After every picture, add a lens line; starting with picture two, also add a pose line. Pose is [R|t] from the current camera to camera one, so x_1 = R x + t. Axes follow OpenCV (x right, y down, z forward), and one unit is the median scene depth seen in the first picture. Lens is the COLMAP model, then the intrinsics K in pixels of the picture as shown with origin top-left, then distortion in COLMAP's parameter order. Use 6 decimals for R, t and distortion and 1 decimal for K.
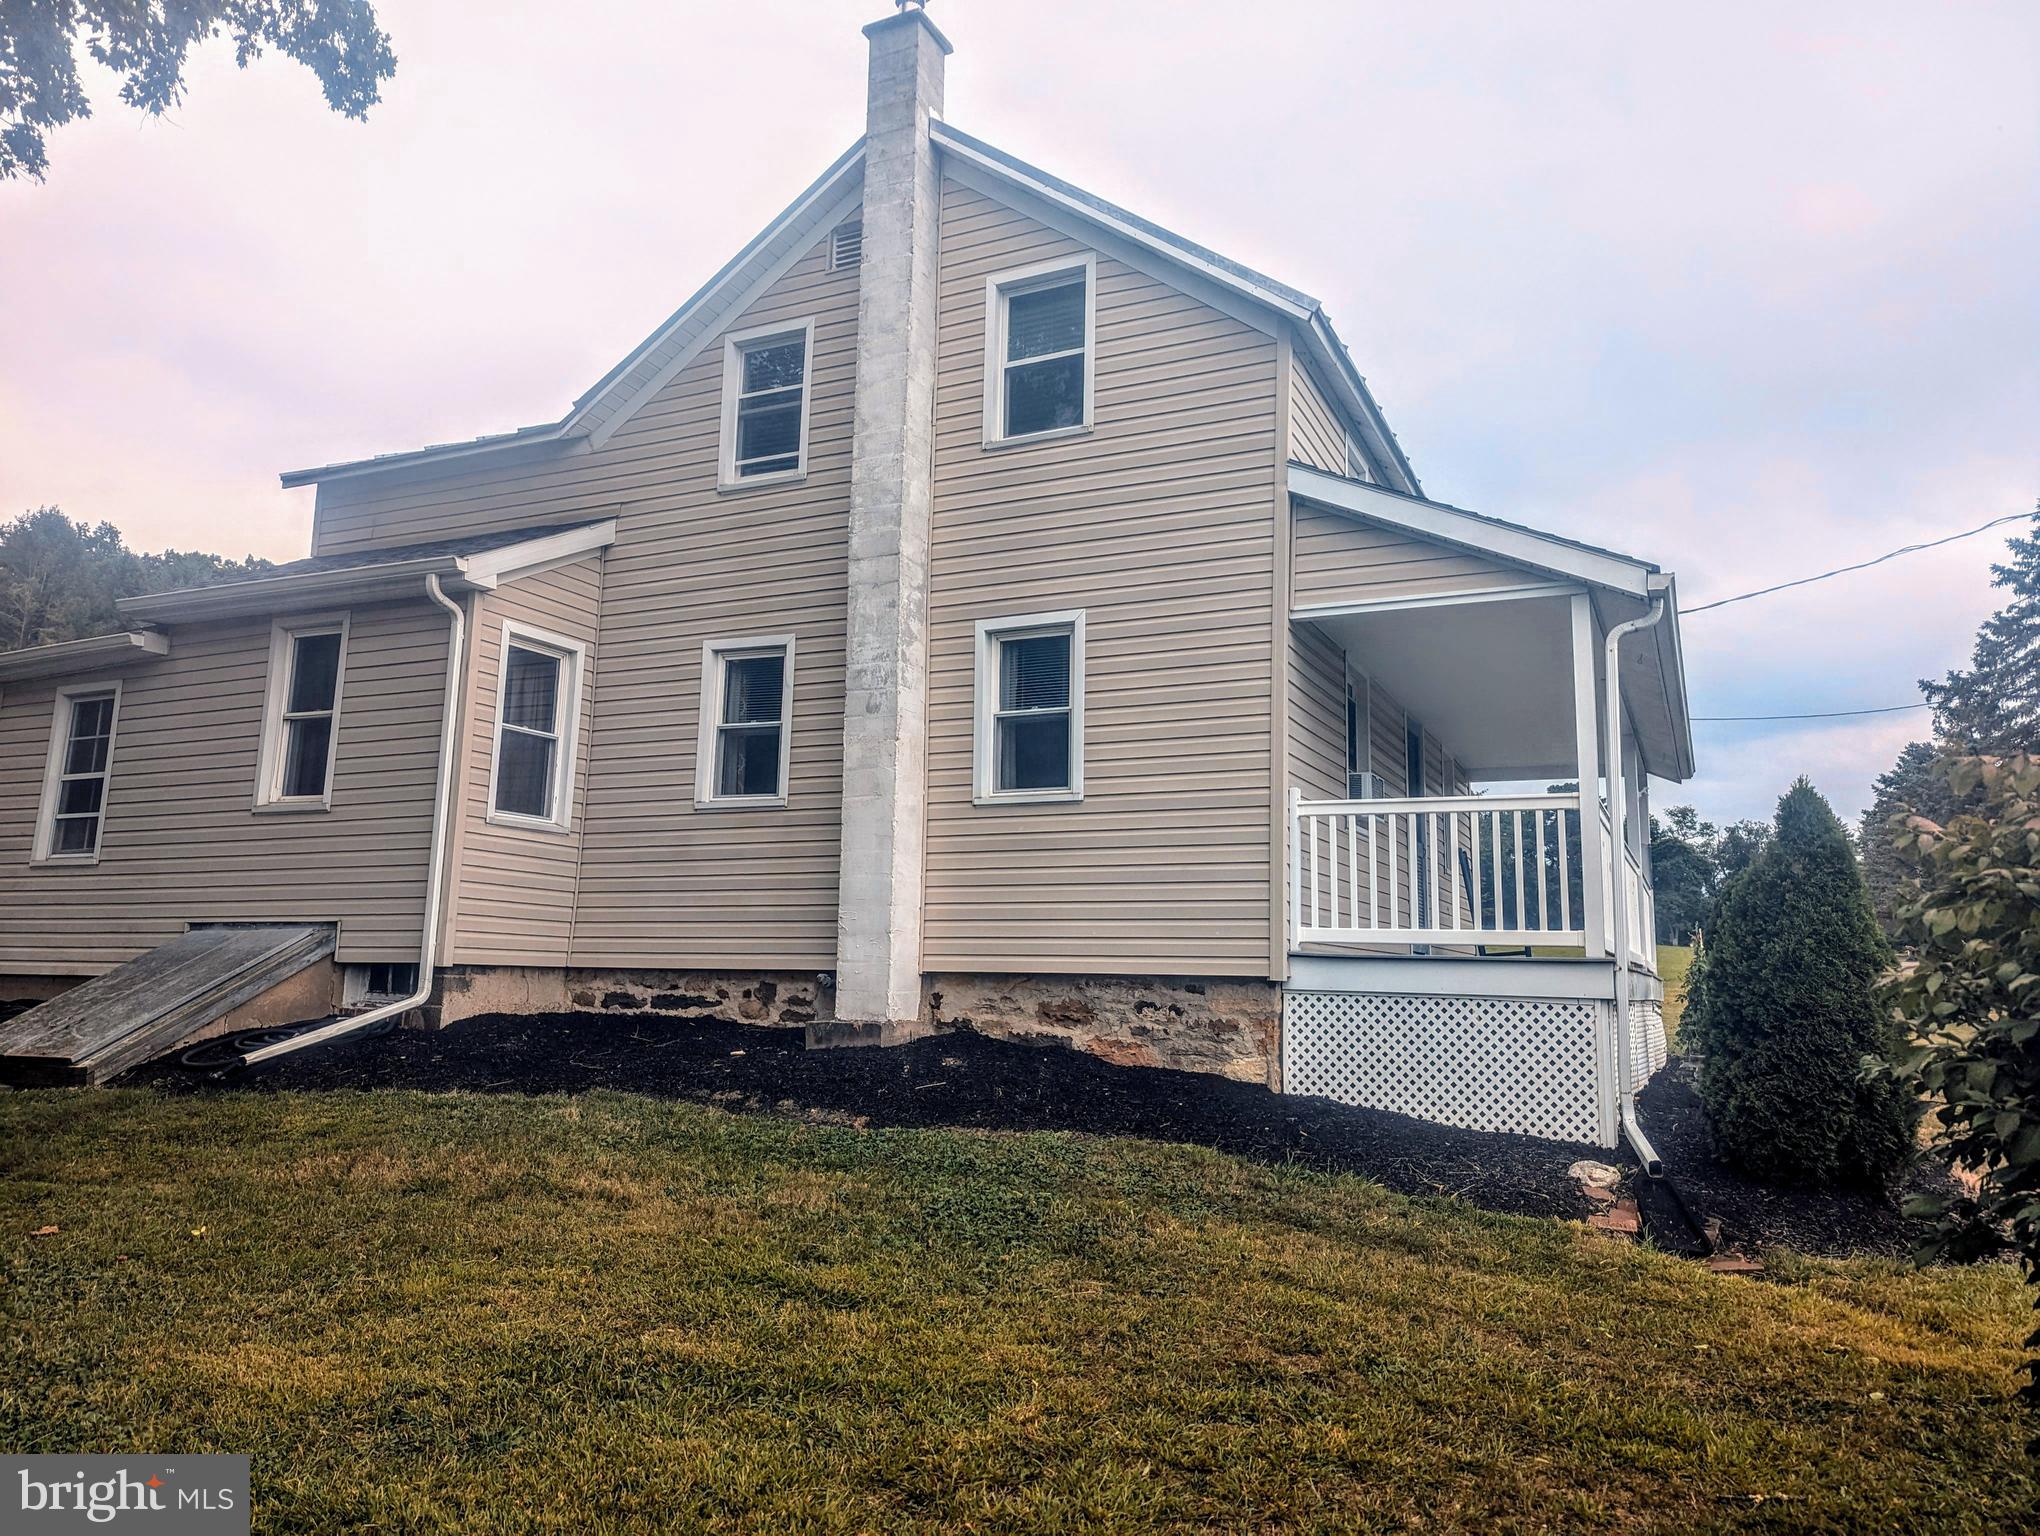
lens RADIAL K [[1449.1, 0, 1026.0], [0, 1449.1, 732.2], [0, 0, 1]] dist [0.032491, -0.002012]
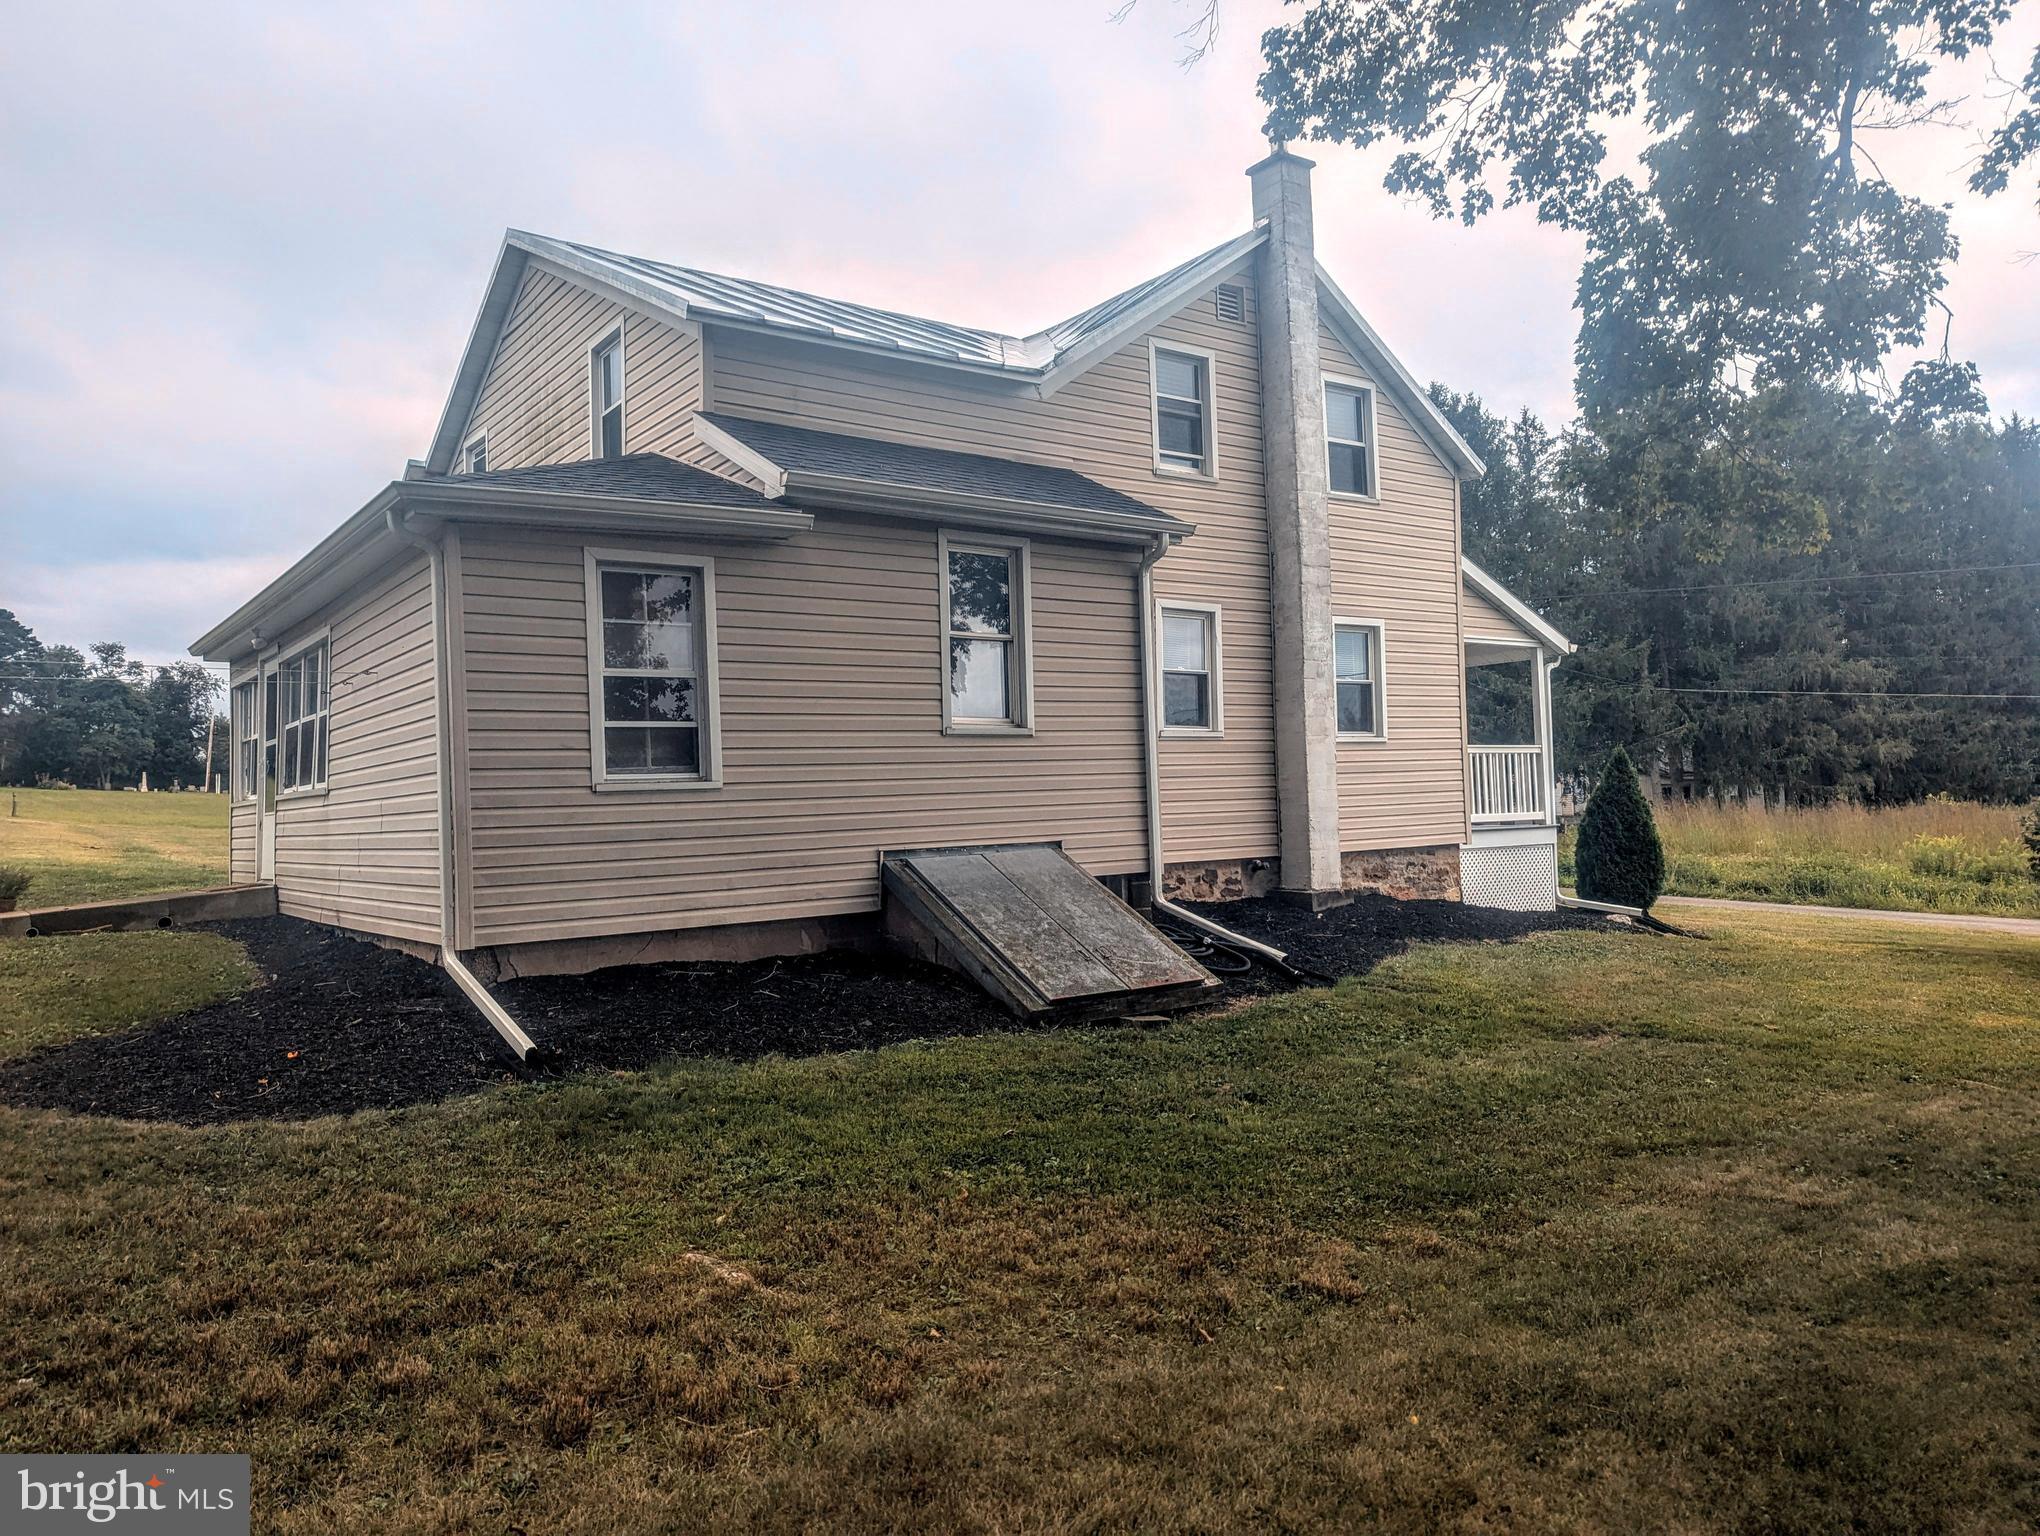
lens RADIAL K [[1449.1, 0, 1026.0], [0, 1449.1, 732.2], [0, 0, 1]] dist [0.032491, -0.002012]
pose [[0.480882, 0.009643, 0.876732, -1.458725], [-0.107337, 0.993066, 0.047951, 0.002585], [-0.870190, -0.117165, 0.478583, 0.542042]]
